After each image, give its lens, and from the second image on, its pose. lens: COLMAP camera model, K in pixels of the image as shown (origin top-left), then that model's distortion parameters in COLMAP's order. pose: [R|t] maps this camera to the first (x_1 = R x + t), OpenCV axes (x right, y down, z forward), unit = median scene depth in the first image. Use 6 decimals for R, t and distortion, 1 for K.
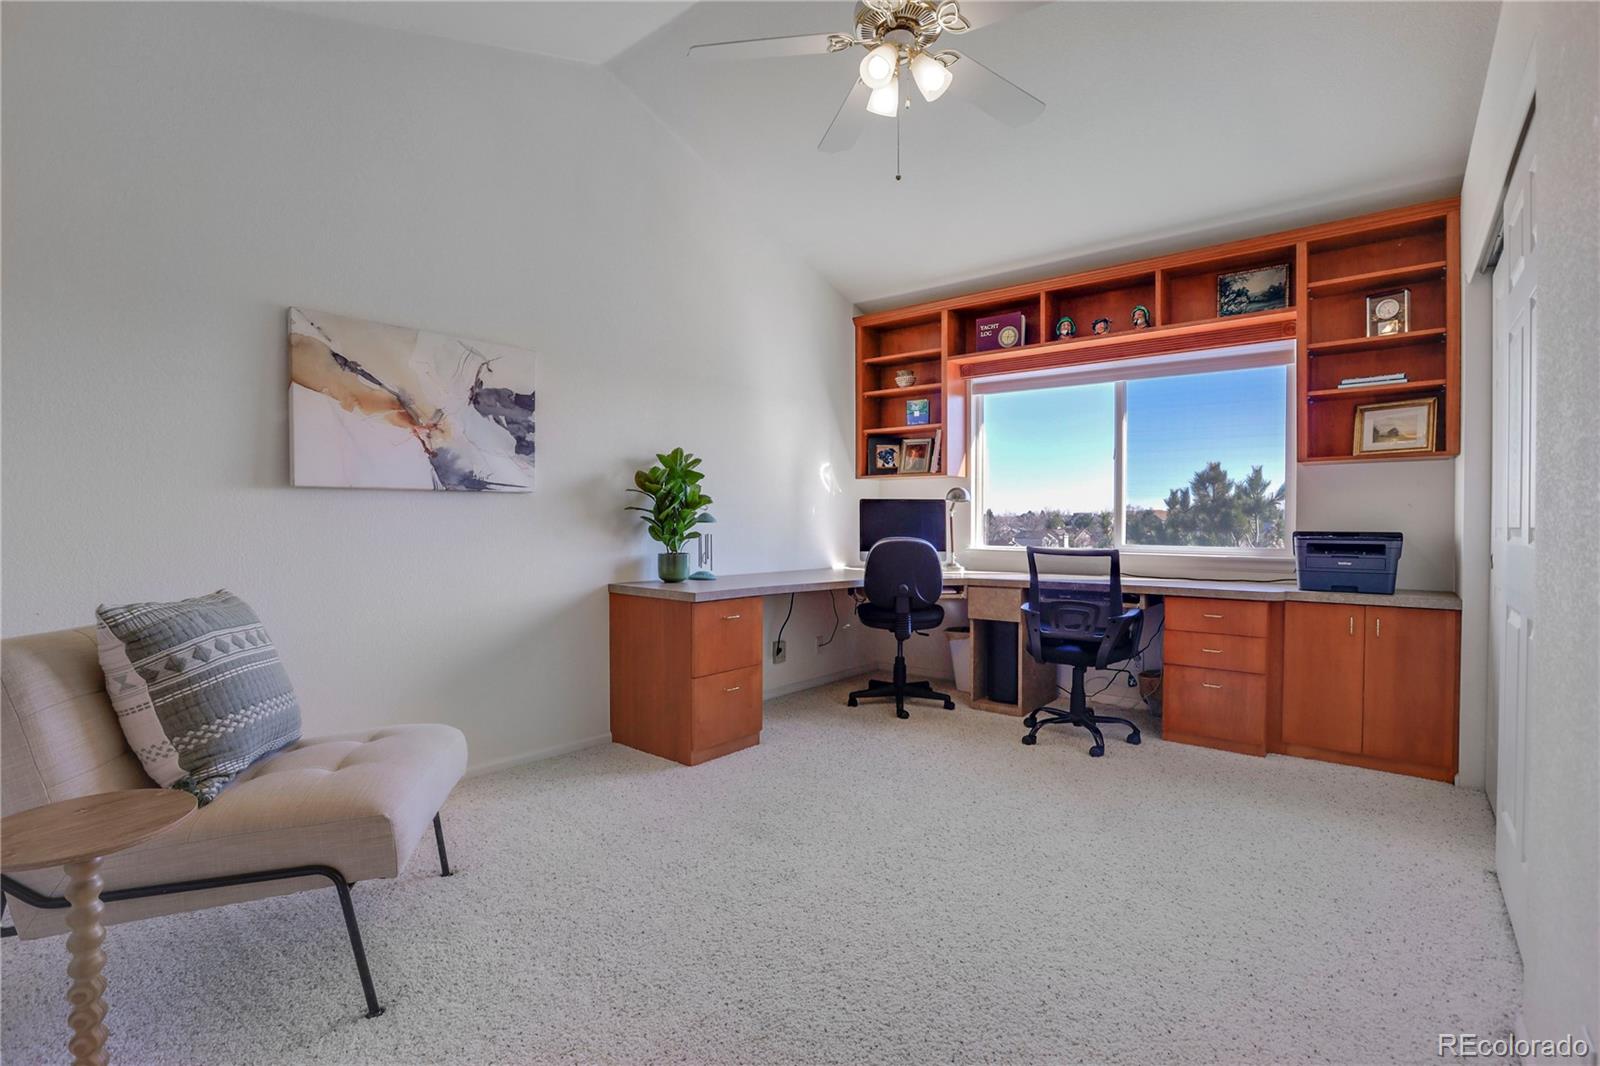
lens RADIAL K [[731.2, 0, 803.3], [0, 731.2, 529.8], [0, 0, 1]] dist [-0.057438, 0.020389]
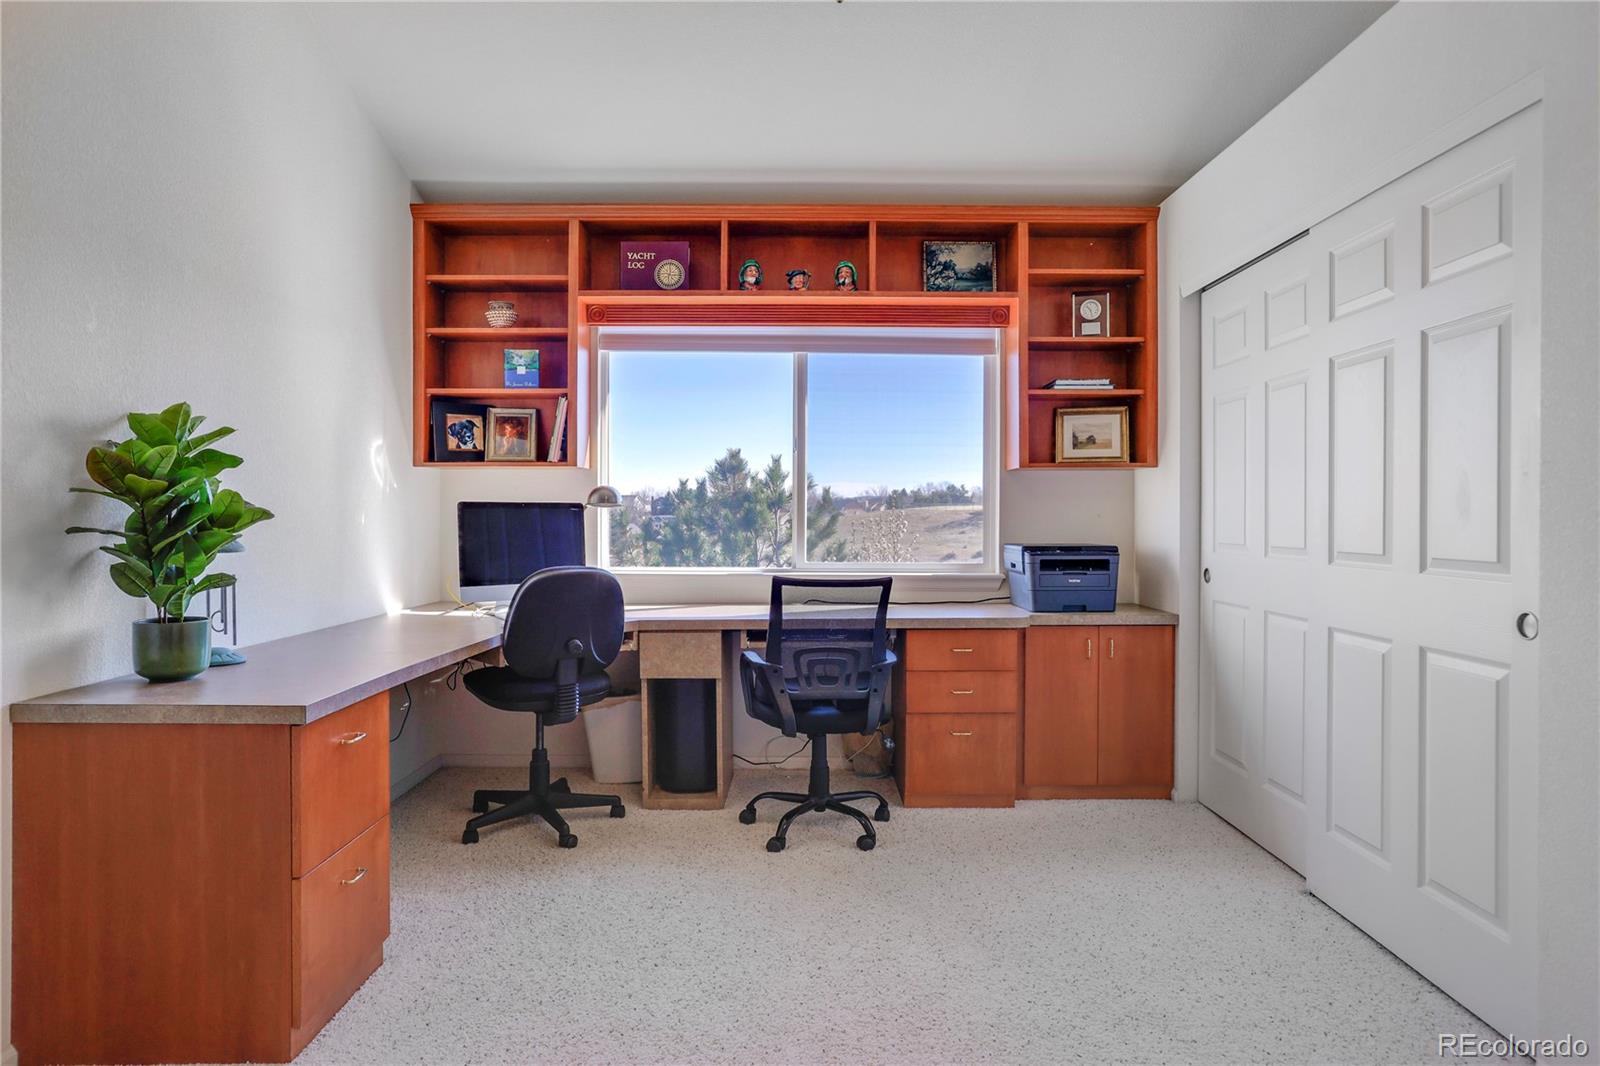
lens RADIAL K [[913.5, 0, 678.5], [0, 913.5, 516.0], [0, 0, 1]] dist [-0.048925, 0.000864]
pose [[0.779517, -0.010889, 0.626286, -0.300175], [0.008343, 0.999941, 0.007002, -0.039824], [-0.626325, -0.000234, 0.779562, 0.332209]]
